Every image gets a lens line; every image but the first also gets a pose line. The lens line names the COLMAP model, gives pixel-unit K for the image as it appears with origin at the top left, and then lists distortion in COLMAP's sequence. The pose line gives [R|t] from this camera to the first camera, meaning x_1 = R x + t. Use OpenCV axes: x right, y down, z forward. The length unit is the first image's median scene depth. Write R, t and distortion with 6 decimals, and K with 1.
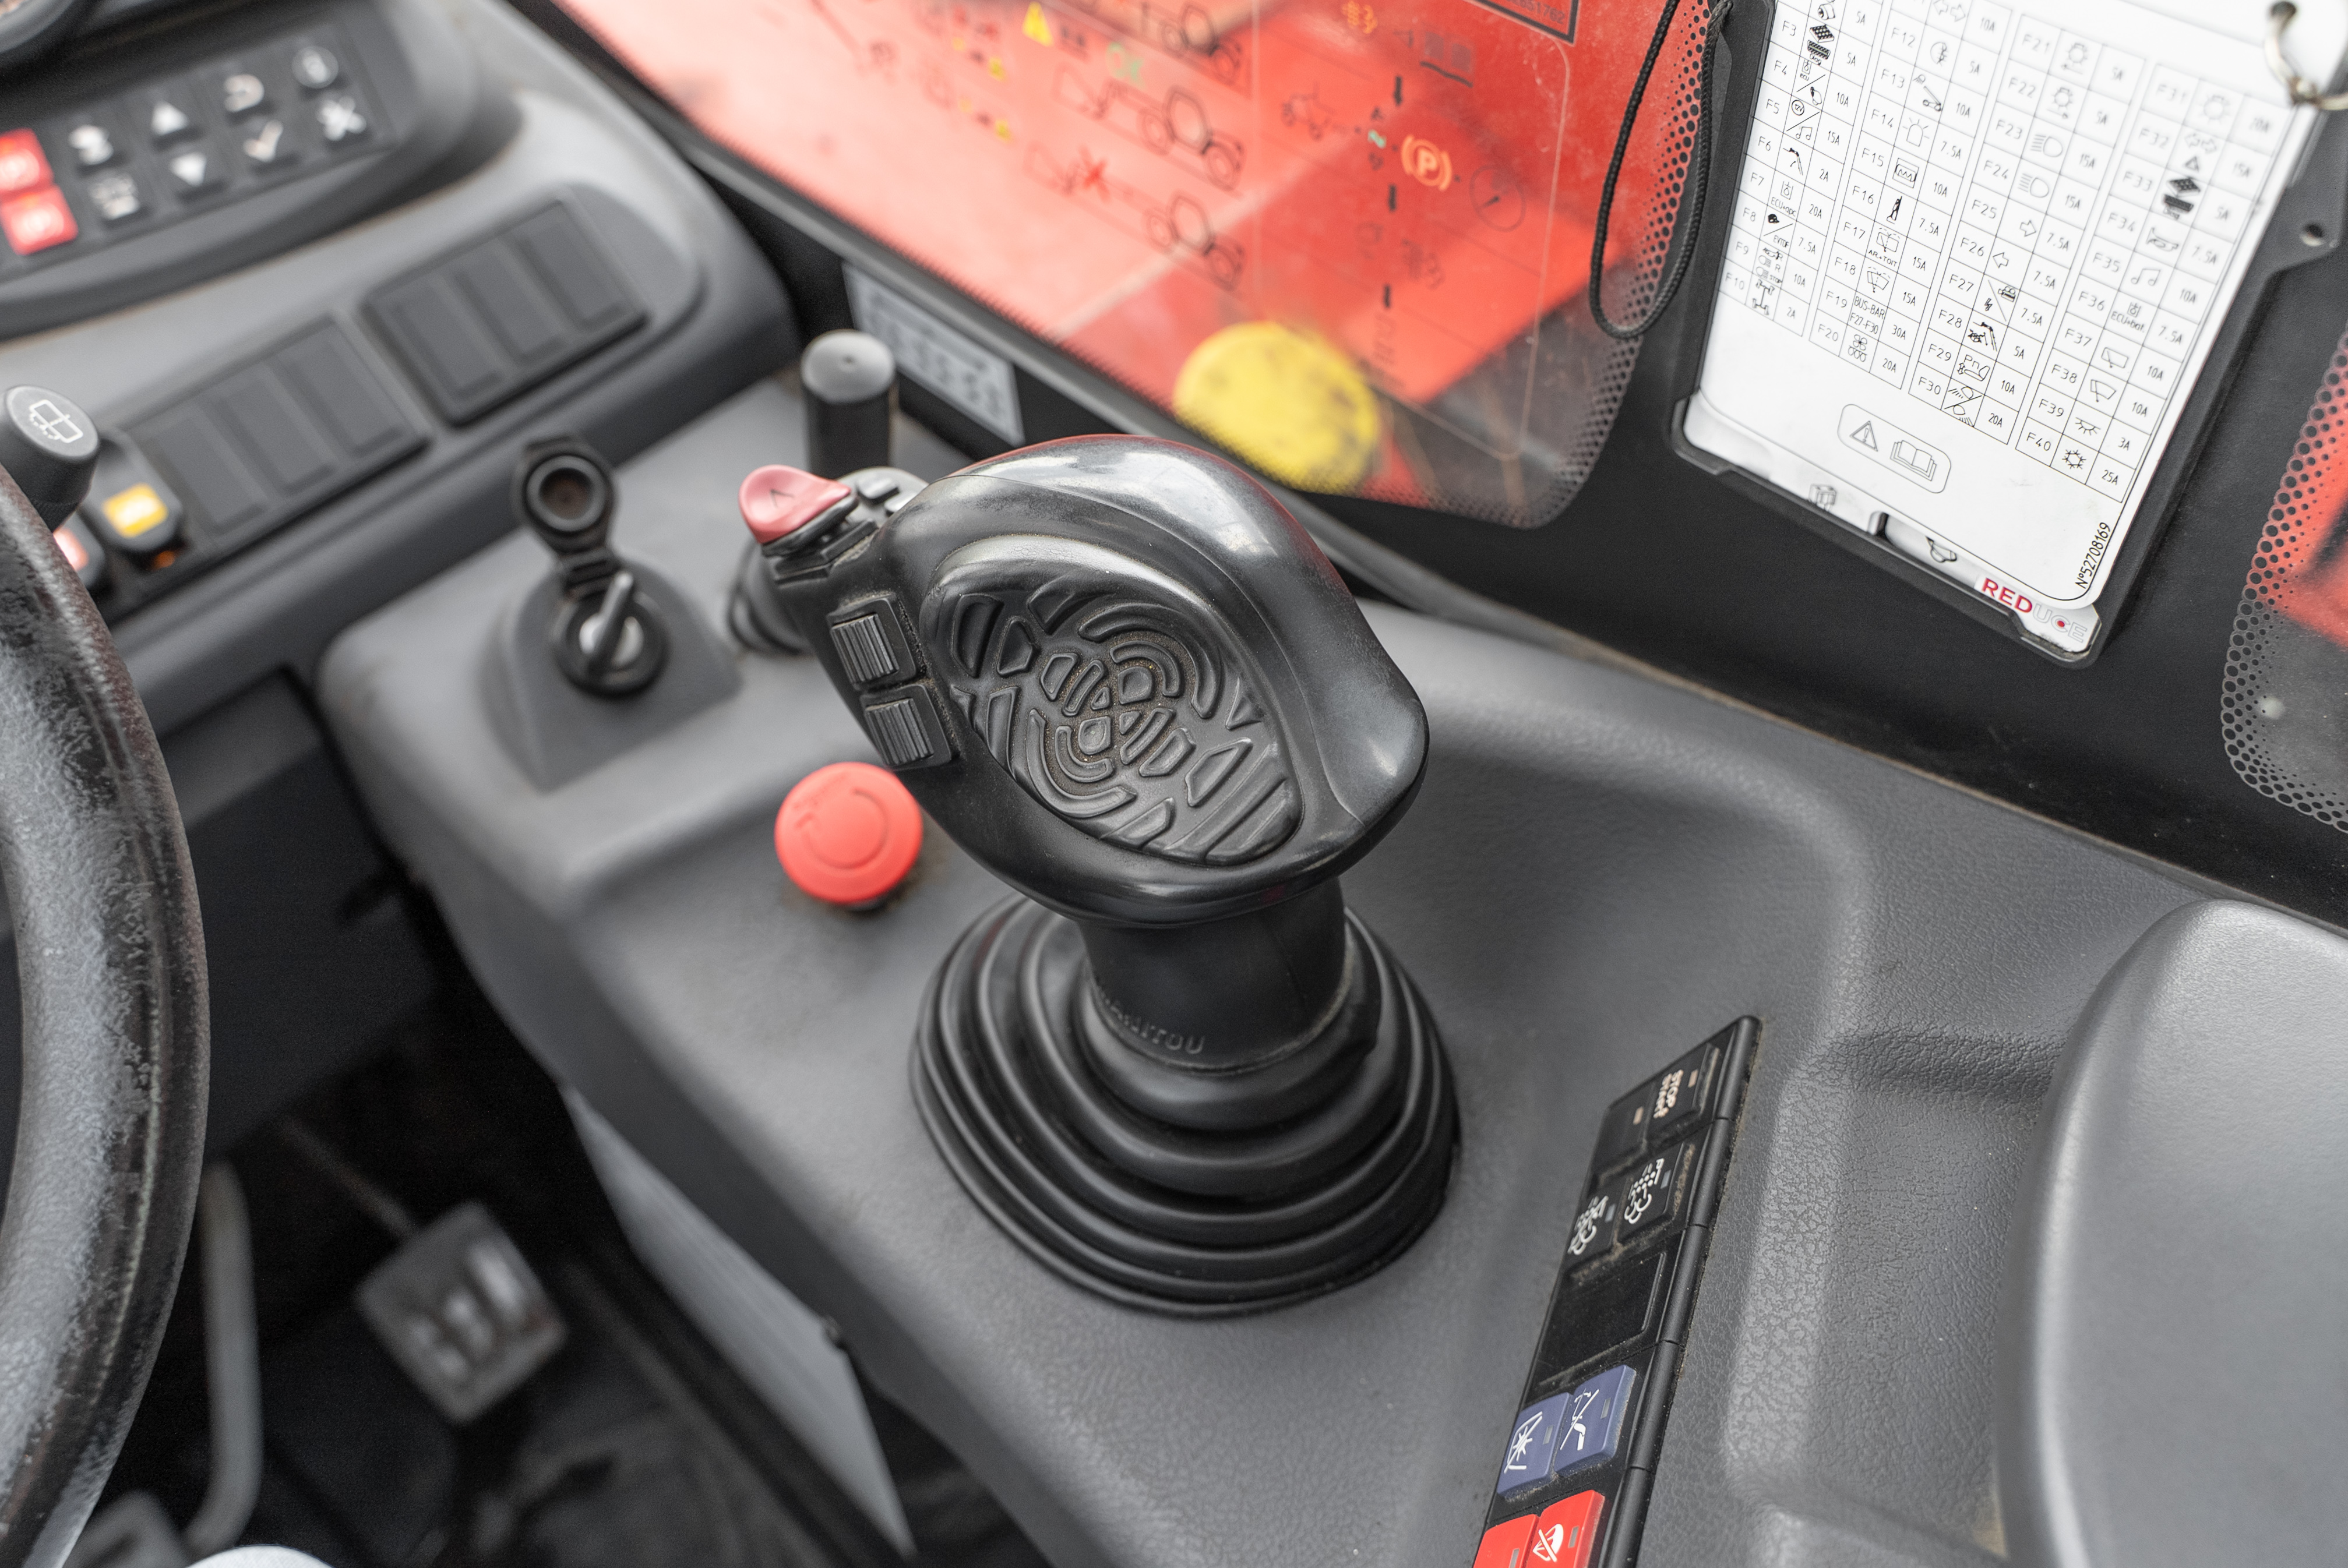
lens RADIAL K [[1918.8, 0, 1167.6], [0, 1918.8, 752.8], [0, 0, 1]] dist [-0.001038, -0.005451]
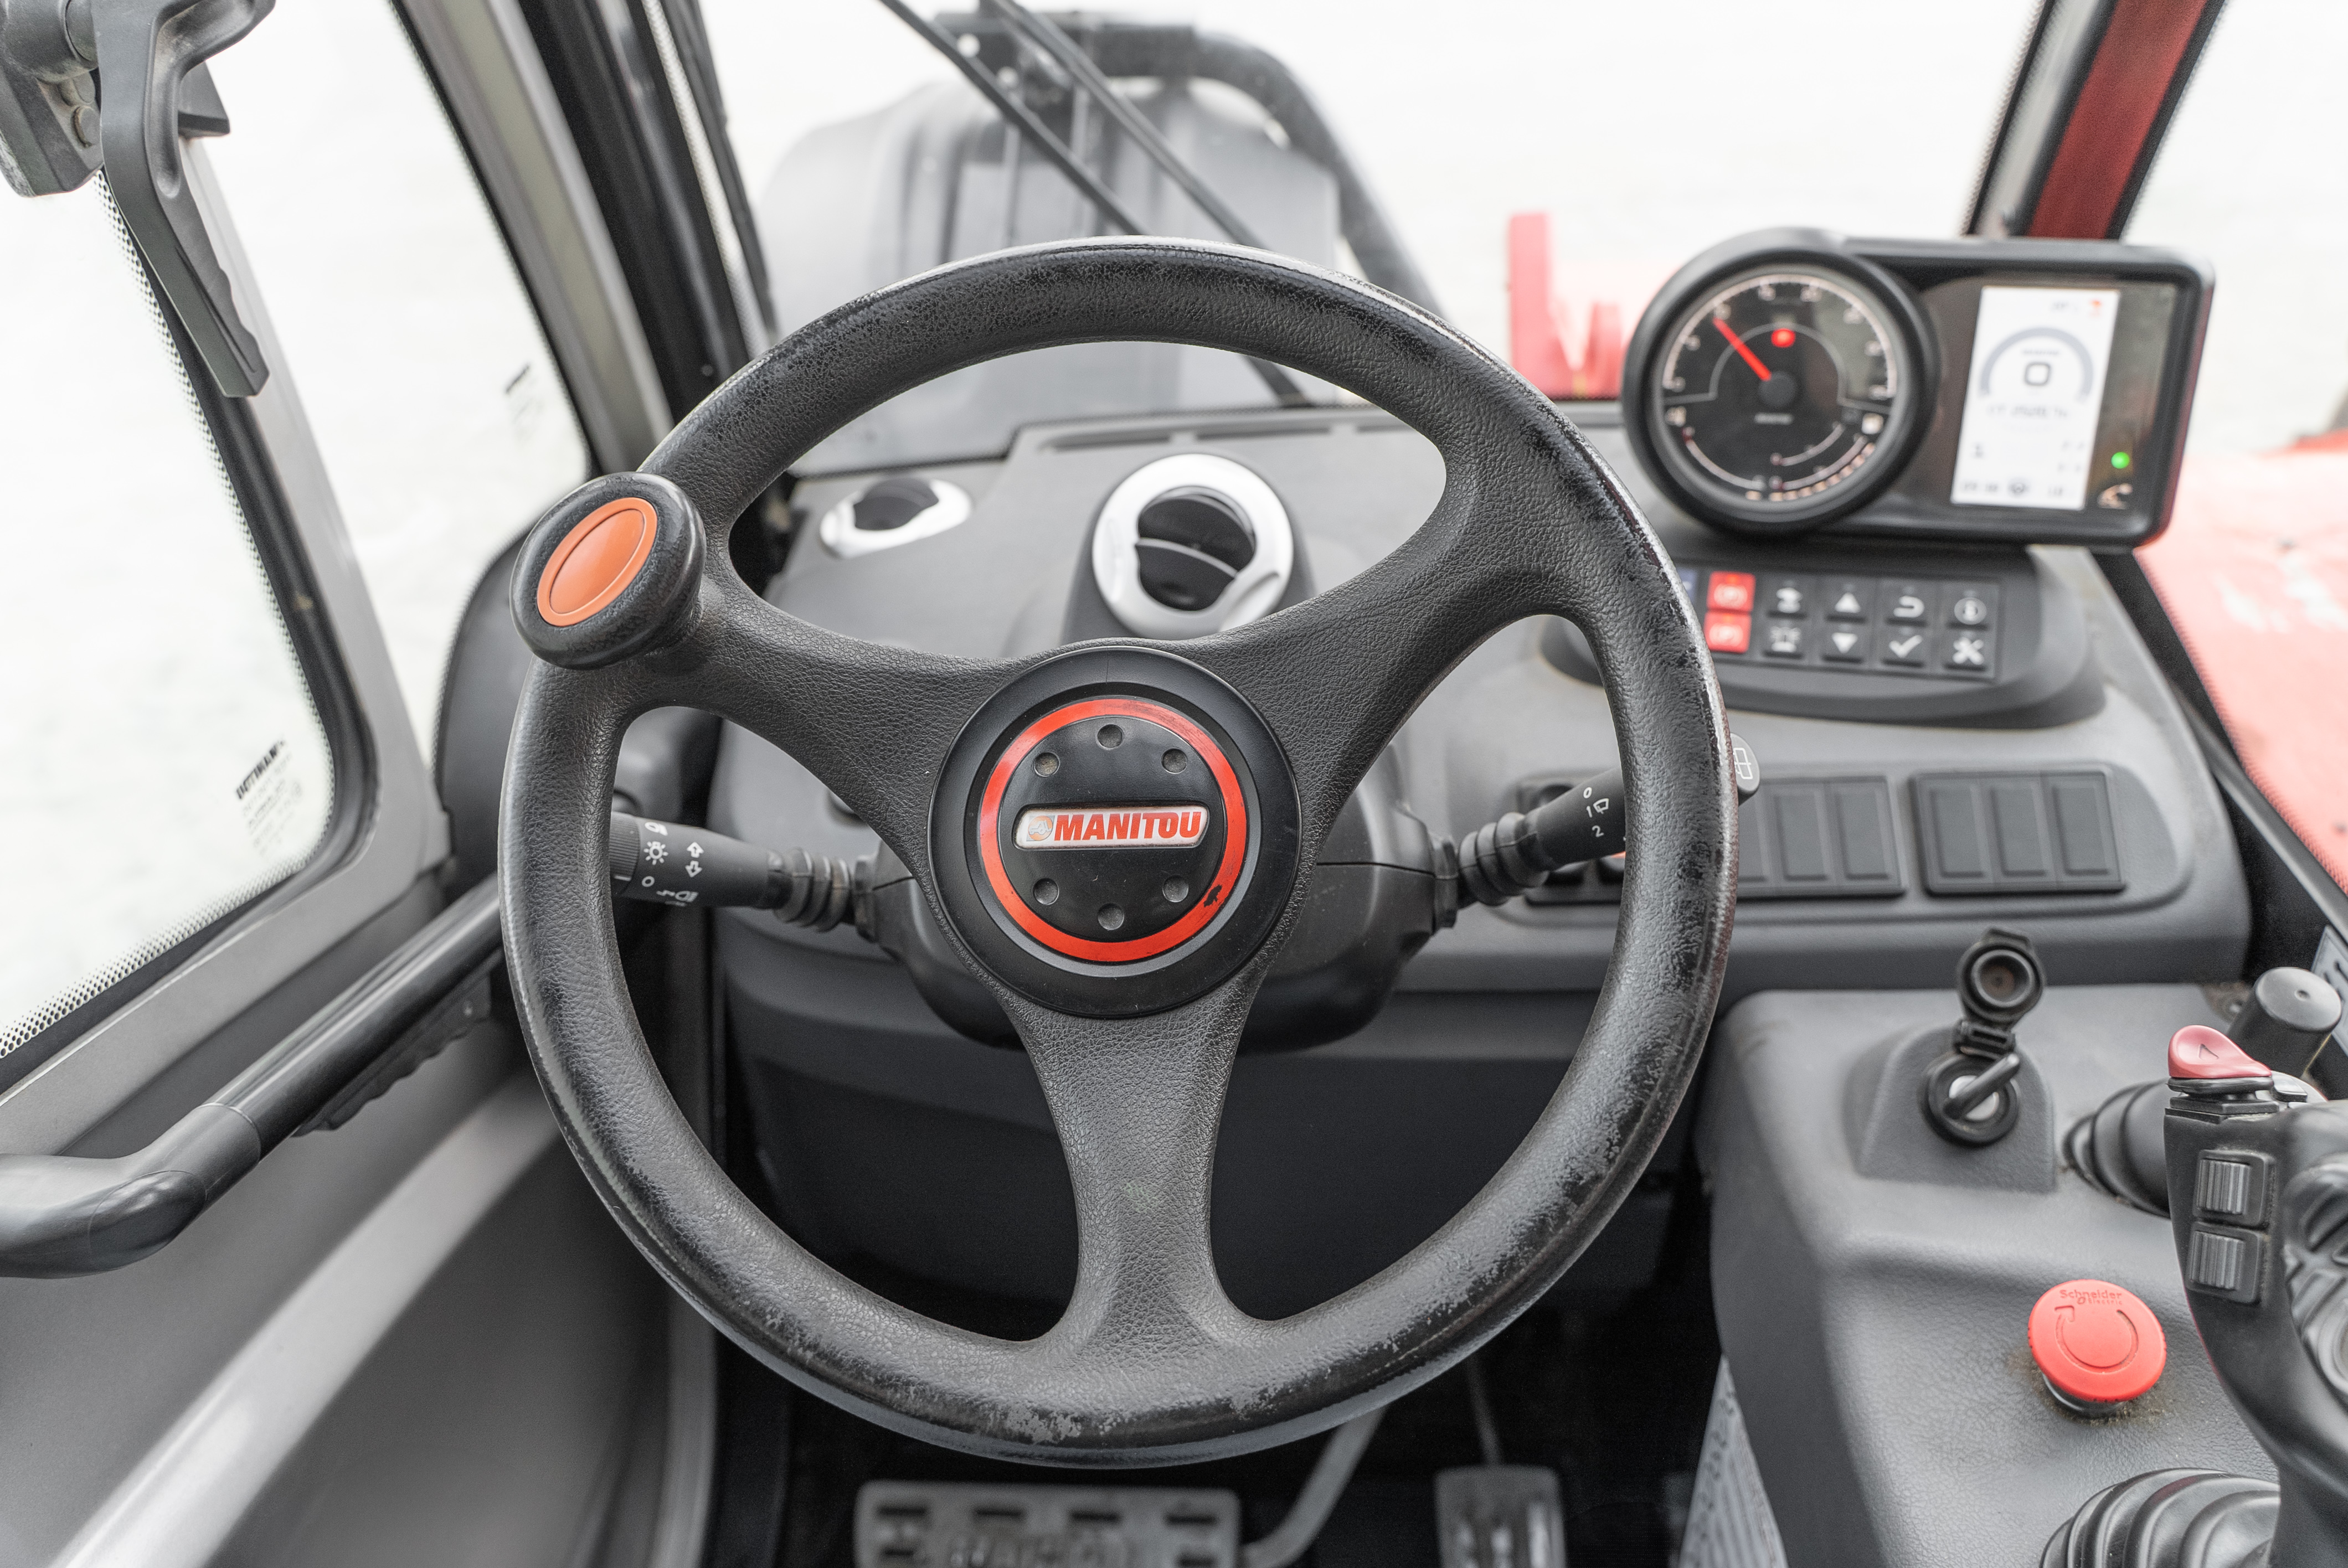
lens RADIAL K [[1918.9, 0, 1167.6], [0, 1918.9, 752.8], [0, 0, 1]] dist [-0.001038, -0.005451]
pose [[0.683960, 0.399660, -0.610303, 0.011917], [-0.544860, 0.836153, -0.063060, 0.110981], [0.485104, 0.375660, 0.789654, -0.276812]]
